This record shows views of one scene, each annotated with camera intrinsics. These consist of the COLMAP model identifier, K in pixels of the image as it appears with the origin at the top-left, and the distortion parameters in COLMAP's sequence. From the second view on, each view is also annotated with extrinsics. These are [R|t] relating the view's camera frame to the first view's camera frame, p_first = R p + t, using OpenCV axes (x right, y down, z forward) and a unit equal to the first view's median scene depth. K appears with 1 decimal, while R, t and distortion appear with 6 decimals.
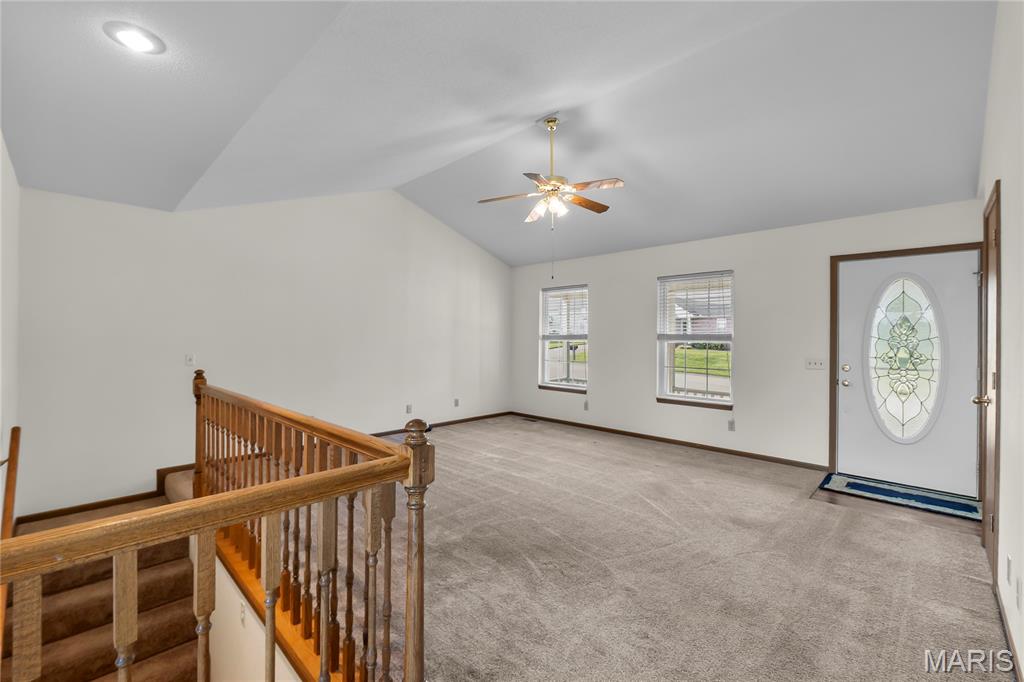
lens RADIAL K [[440.8, 0, 502.5], [0, 440.8, 333.3], [0, 0, 1]] dist [-0.004096, 0.000725]
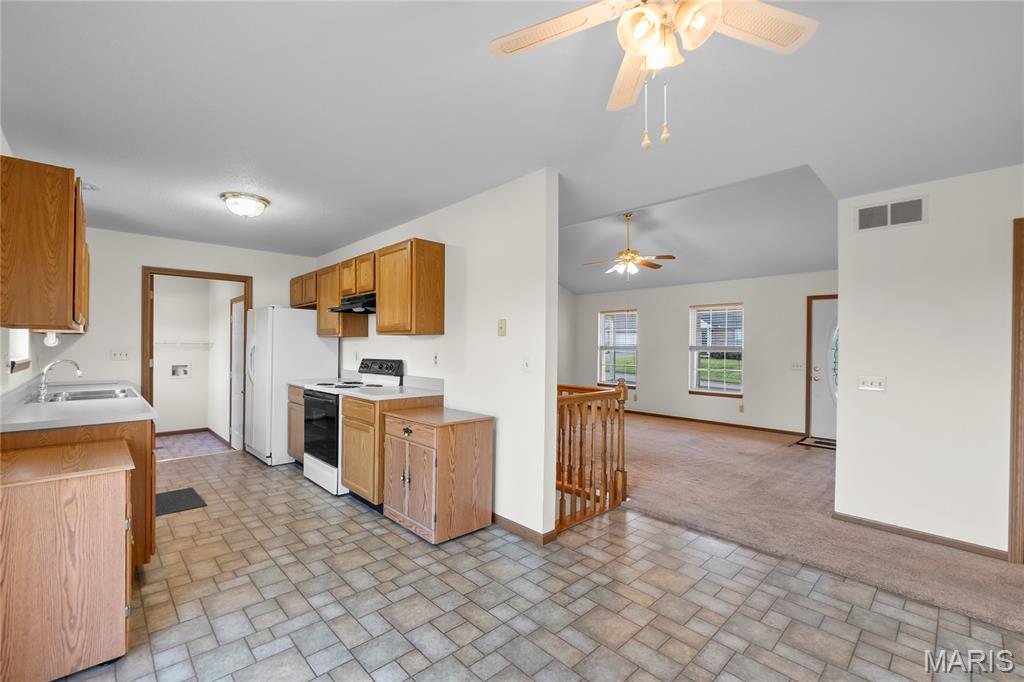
lens RADIAL K [[440.8, 0, 500.9], [0, 440.8, 343.6], [0, 0, 1]] dist [-0.004096, 0.000725]
pose [[0.999326, 0.003295, -0.036557, -0.261727], [-0.003208, 0.999992, 0.002450, -0.009602], [0.036565, -0.002331, 0.999329, -0.566023]]
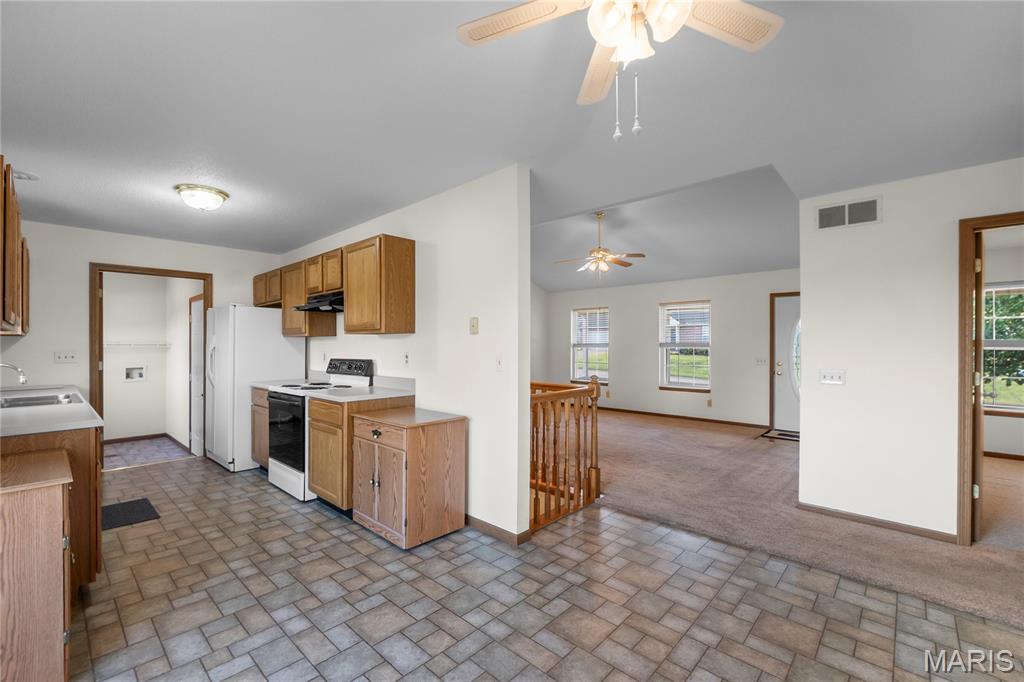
lens RADIAL K [[440.8, 0, 502.6], [0, 440.8, 343.0], [0, 0, 1]] dist [-0.004096, 0.000725]
pose [[0.999627, -0.005581, 0.026722, -0.259924], [0.005449, 0.999973, 0.004986, -0.009470], [-0.026749, -0.004839, 0.999630, -0.556346]]
